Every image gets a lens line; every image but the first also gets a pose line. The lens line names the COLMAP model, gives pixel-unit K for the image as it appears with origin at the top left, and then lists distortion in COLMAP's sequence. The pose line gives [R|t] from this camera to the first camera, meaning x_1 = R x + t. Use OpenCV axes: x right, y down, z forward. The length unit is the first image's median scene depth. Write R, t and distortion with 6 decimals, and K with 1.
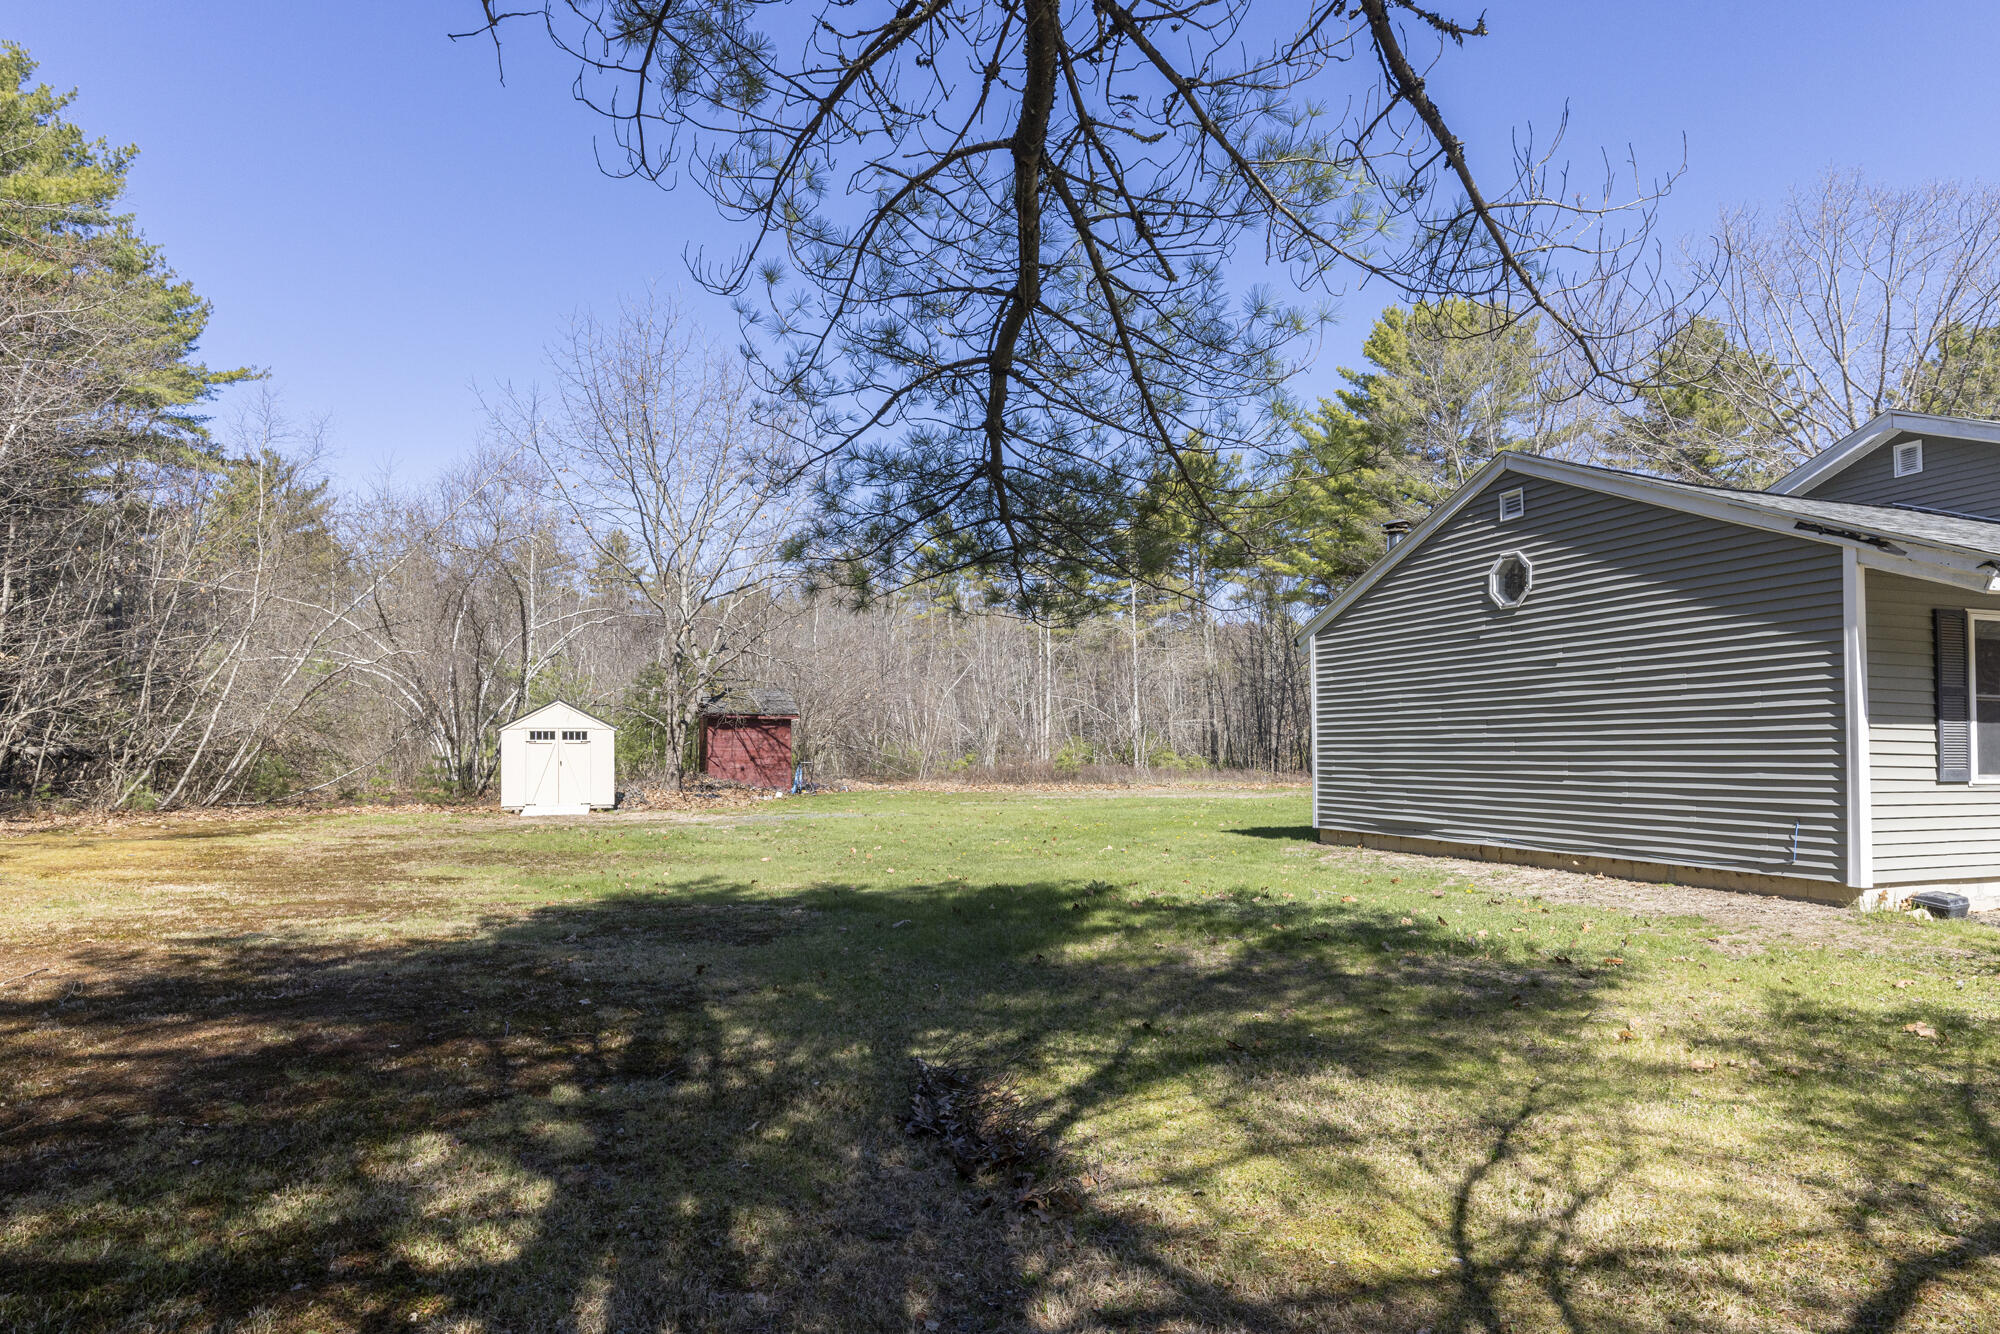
lens RADIAL K [[1076.4, 0, 990.2], [0, 1076.4, 756.5], [0, 0, 1]] dist [-0.000503, 0.000207]
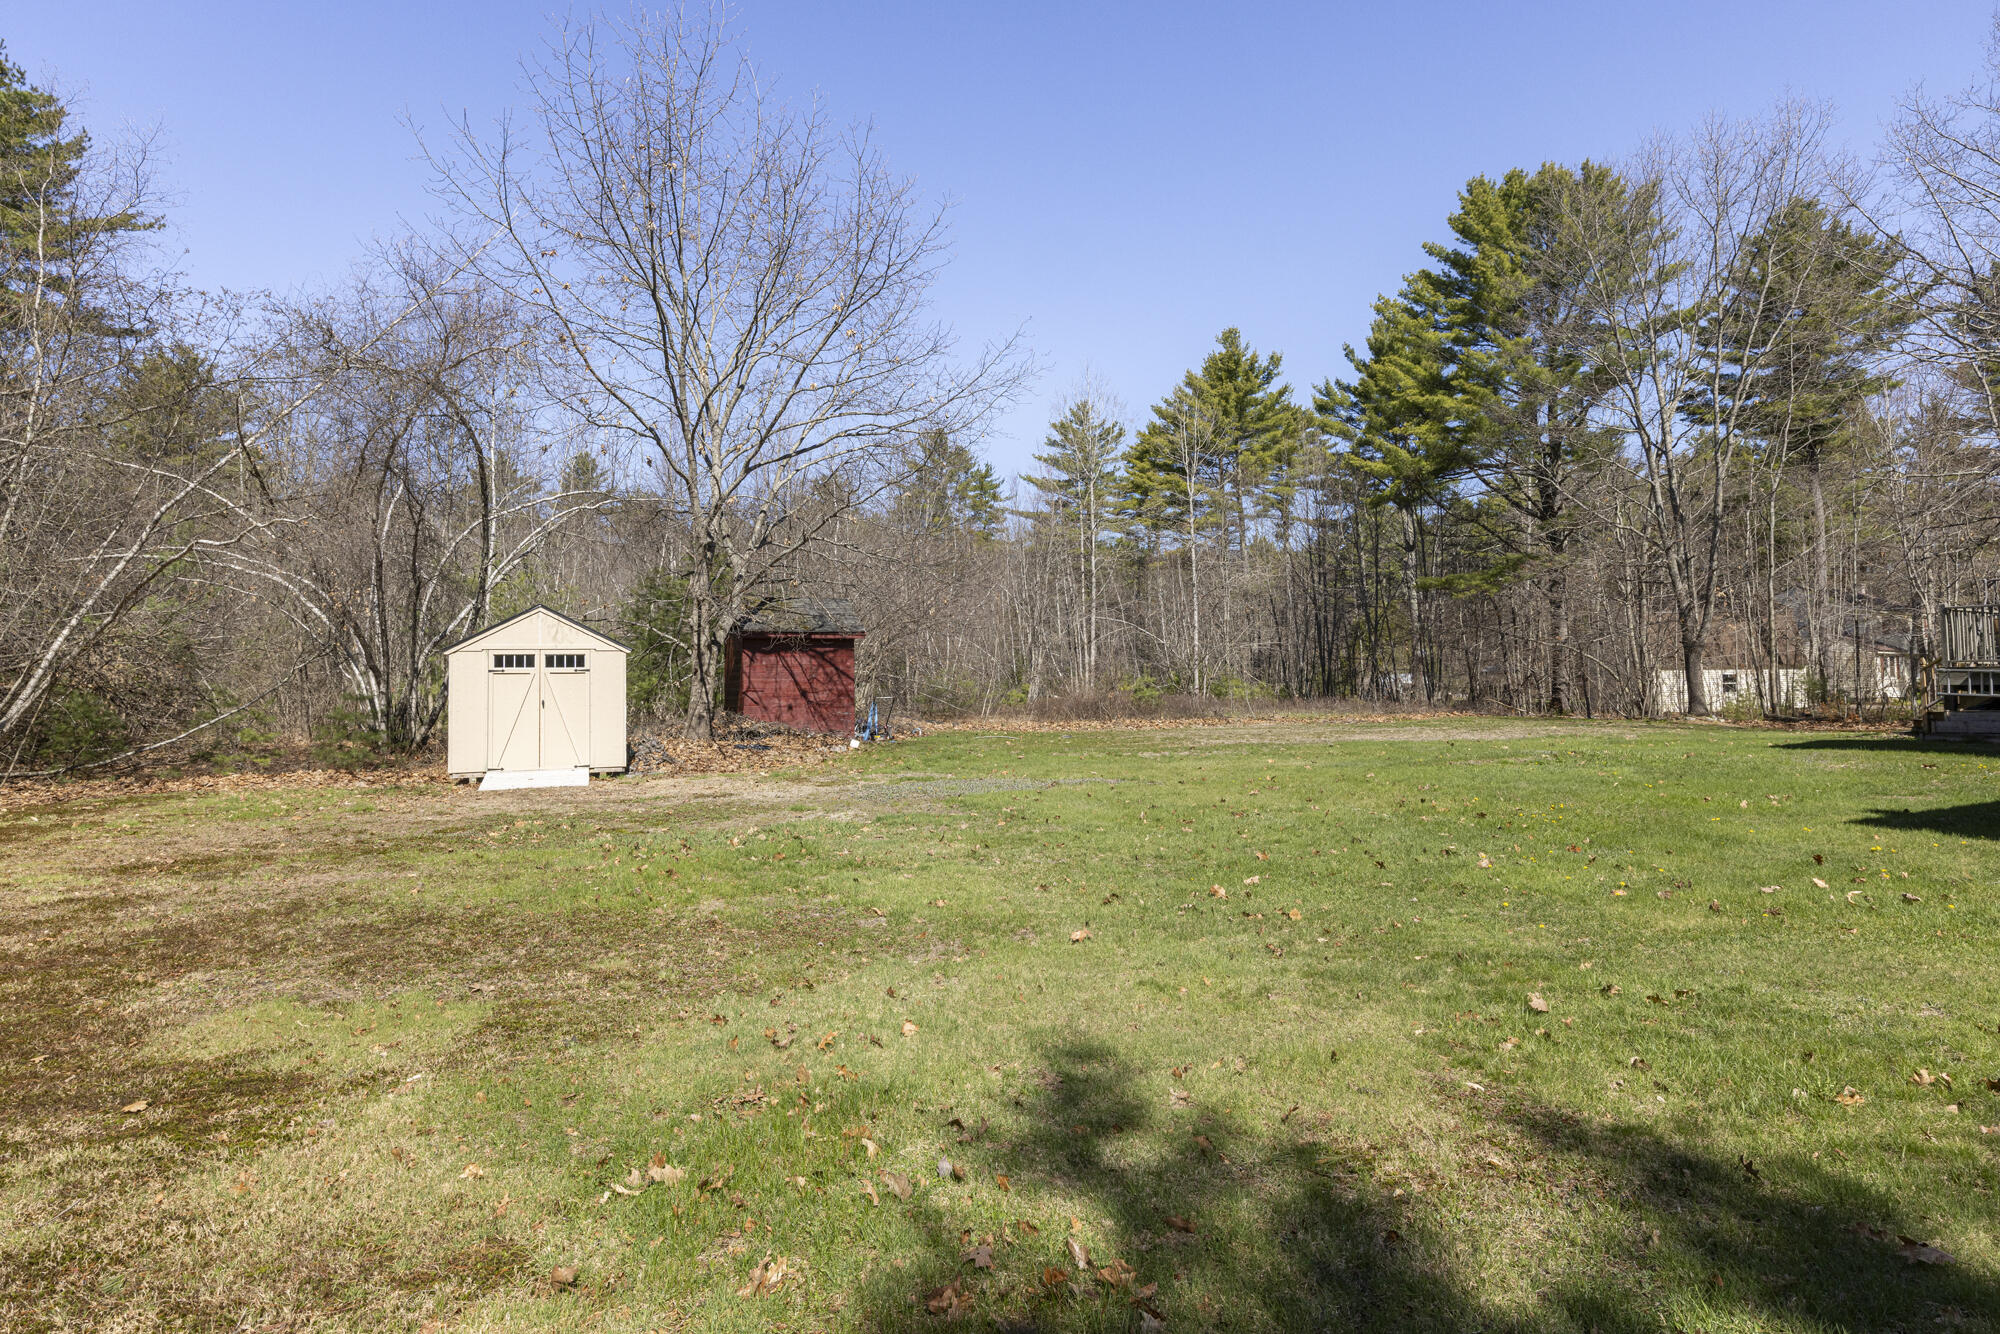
lens RADIAL K [[1076.4, 0, 1011.3], [0, 1076.4, 649.7], [0, 0, 1]] dist [-0.000503, 0.000207]
pose [[0.998707, -0.009057, 0.050017, -0.126839], [0.010798, 0.999341, -0.034650, -0.000676], [-0.049670, 0.035145, 0.998147, 0.286995]]
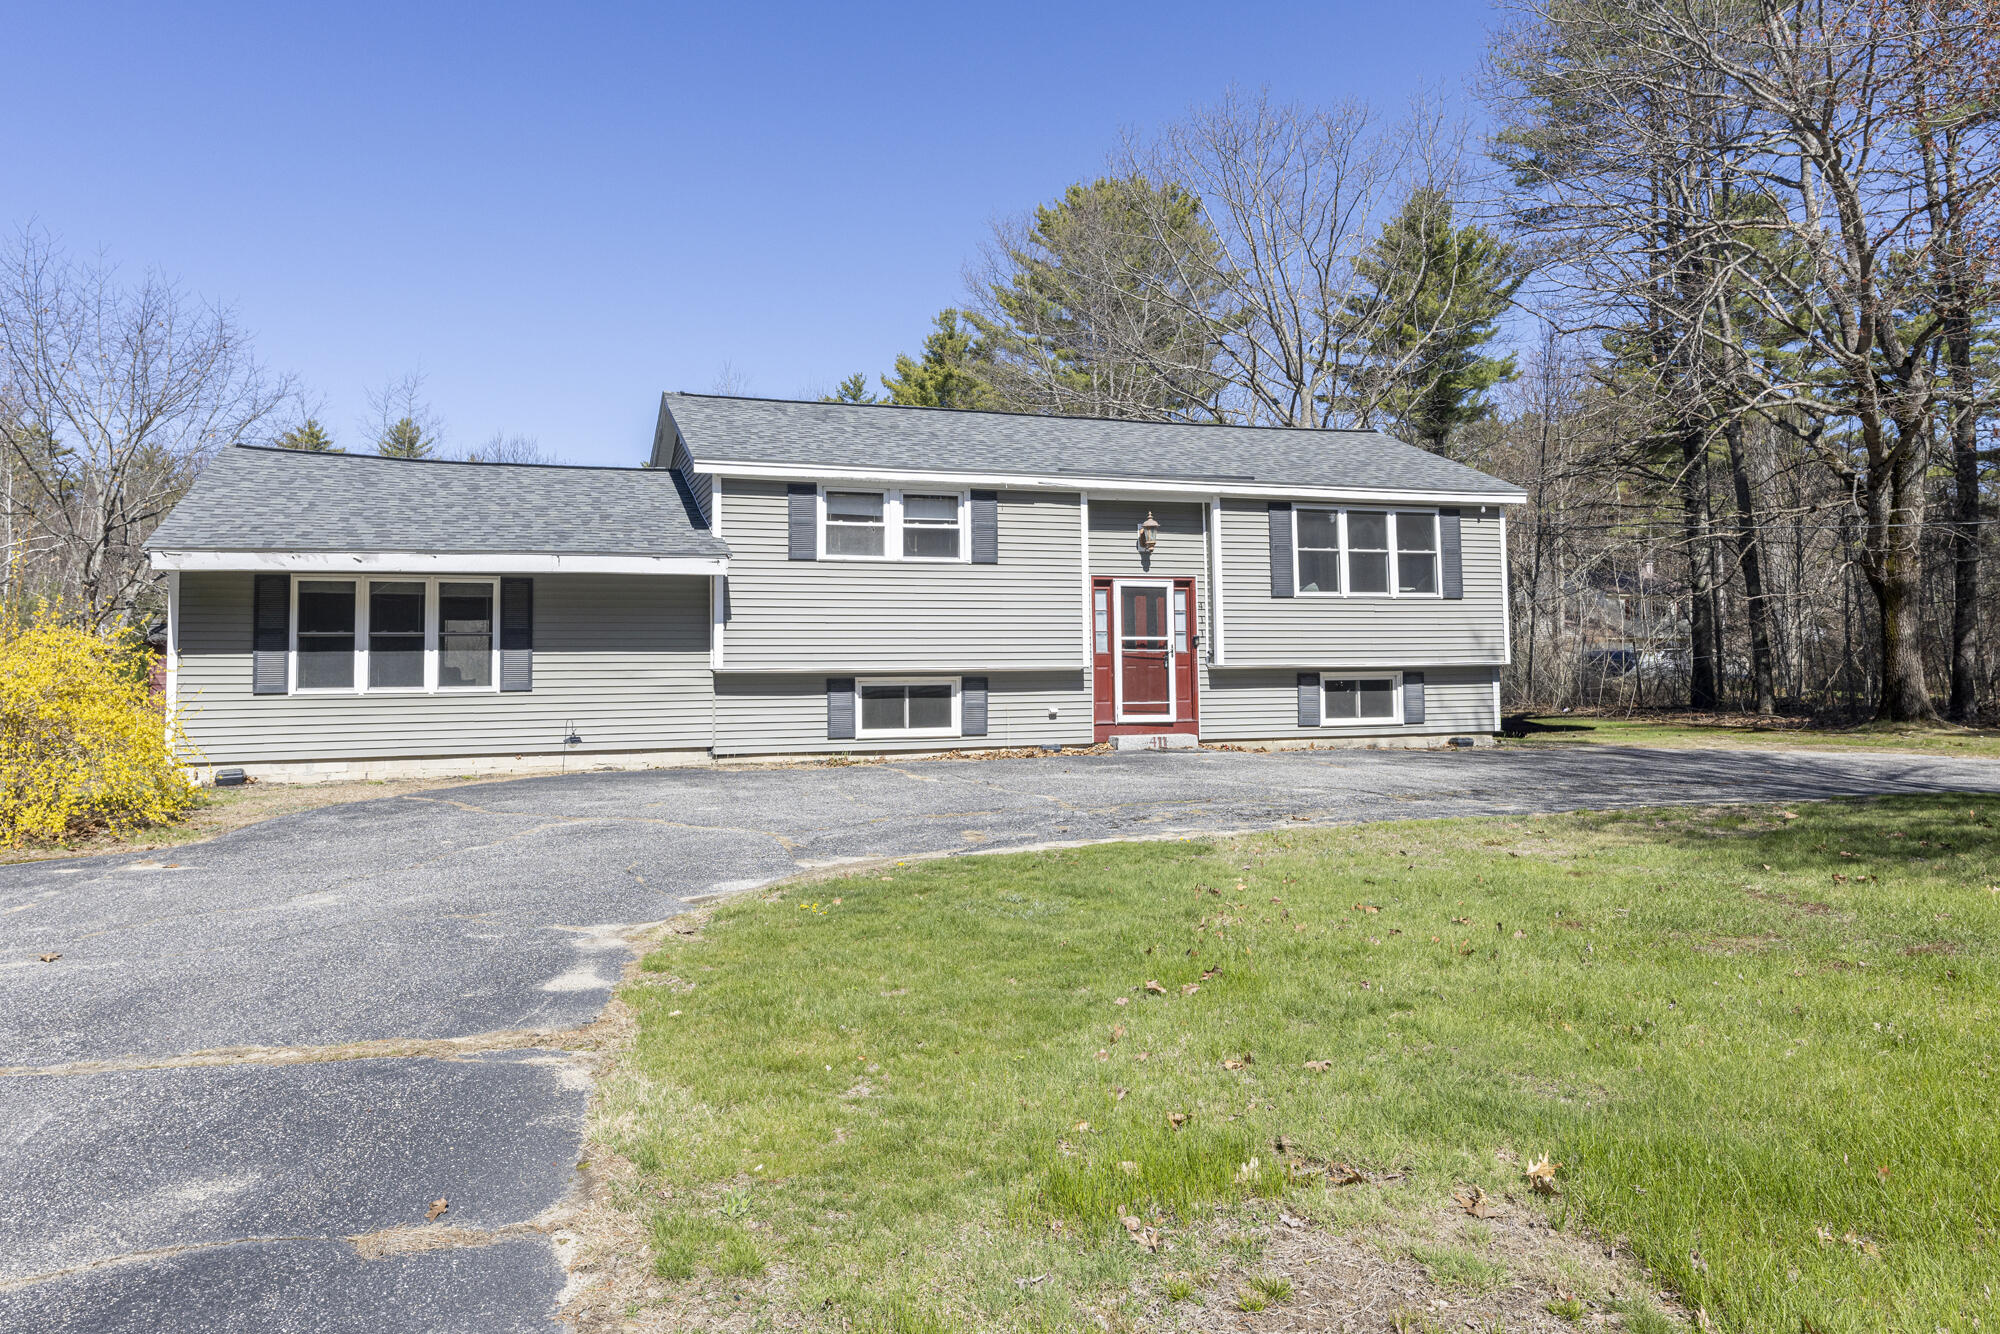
lens RADIAL K [[1364.7, 0, 991.6], [0, 1364.7, 611.8], [0, 0, 1]] dist [0.000876, -0.000349]
pose [[0.999536, -0.015994, 0.025938, 0.522673], [0.017155, 0.998833, -0.045140, 0.003840], [-0.025185, 0.045564, 0.998644, -0.251433]]
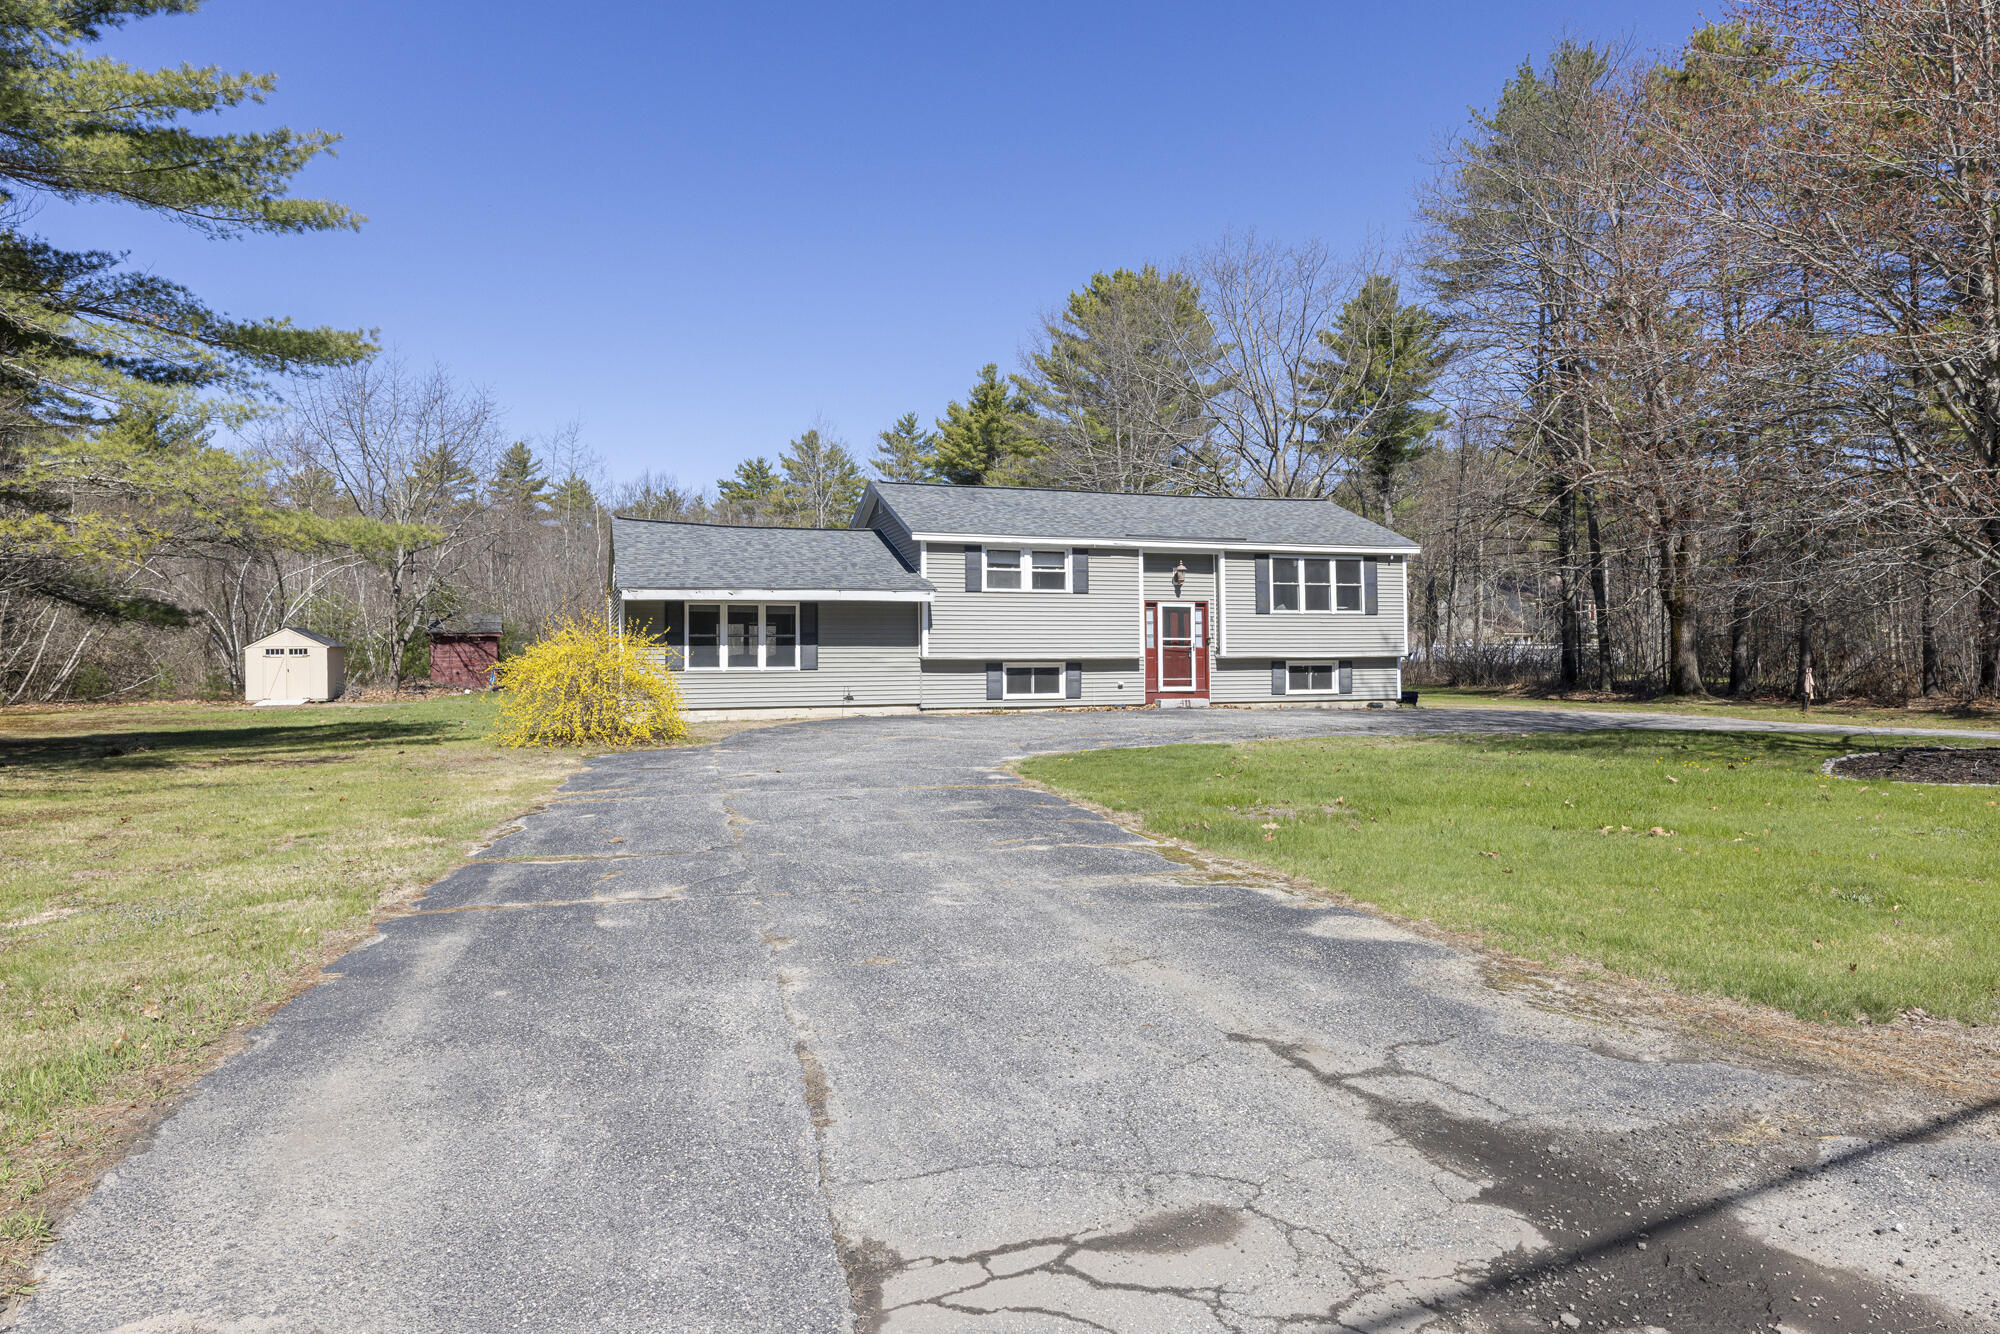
lens RADIAL K [[1156.8, 0, 991.6], [0, 1156.8, 650.8], [0, 0, 1]] dist [-0.005109, 0.001095]
pose [[0.999884, -0.011938, 0.009422, 0.460799], [0.012010, 0.999899, -0.007610, 0.002403], [-0.009330, 0.007723, 0.999927, -0.492681]]
